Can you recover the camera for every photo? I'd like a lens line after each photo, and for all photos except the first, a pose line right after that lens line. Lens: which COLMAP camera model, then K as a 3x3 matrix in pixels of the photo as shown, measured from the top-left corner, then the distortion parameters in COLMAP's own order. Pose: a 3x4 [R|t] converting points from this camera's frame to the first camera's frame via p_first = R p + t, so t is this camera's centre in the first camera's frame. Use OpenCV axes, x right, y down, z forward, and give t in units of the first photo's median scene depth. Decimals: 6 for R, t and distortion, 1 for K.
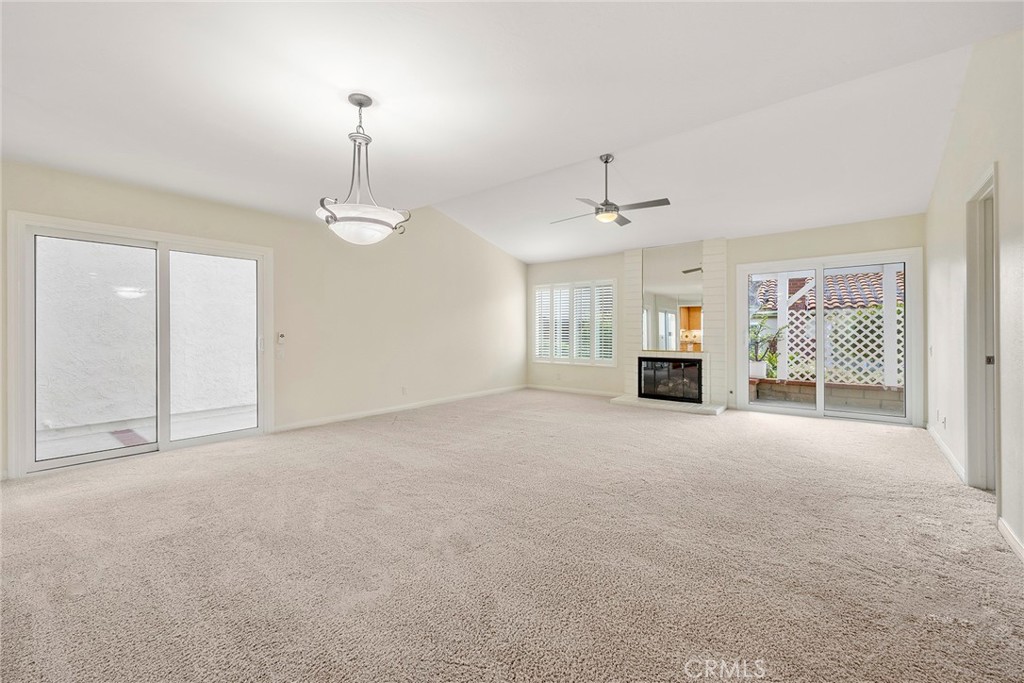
lens RADIAL K [[423.7, 0, 508.1], [0, 423.7, 333.7], [0, 0, 1]] dist [-0.003987, 0.000191]
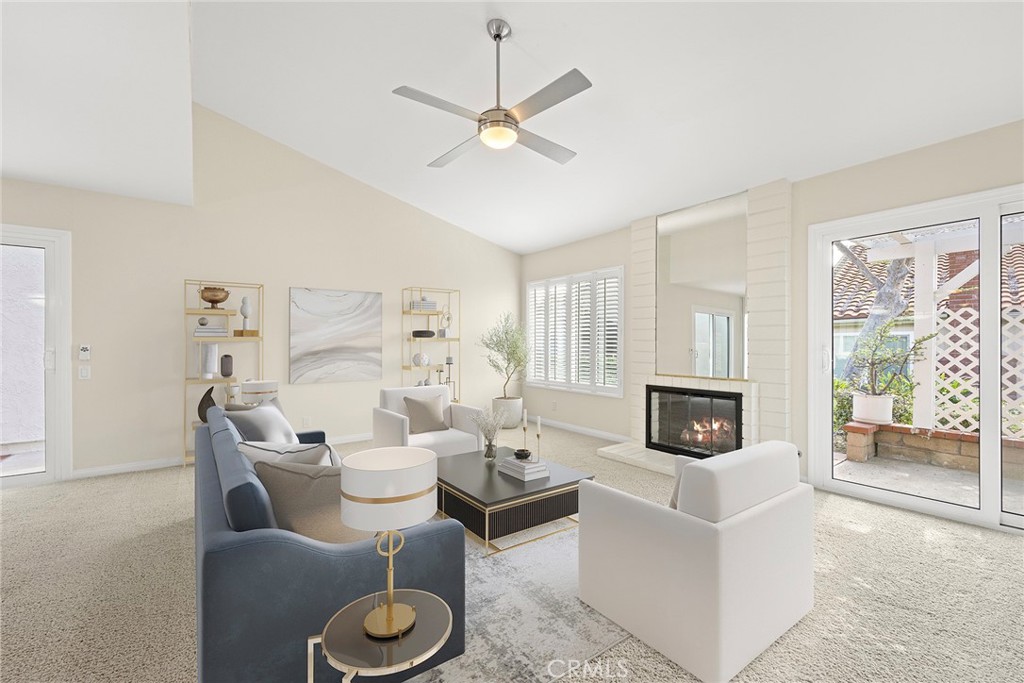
lens RADIAL K [[423.7, 0, 510.7], [0, 423.7, 344.2], [0, 0, 1]] dist [-0.003987, 0.000191]
pose [[0.969078, 0.002544, -0.246740, 0.242951], [-0.003578, 0.999987, -0.003741, -0.002866], [0.246727, 0.004508, 0.969075, 0.299554]]
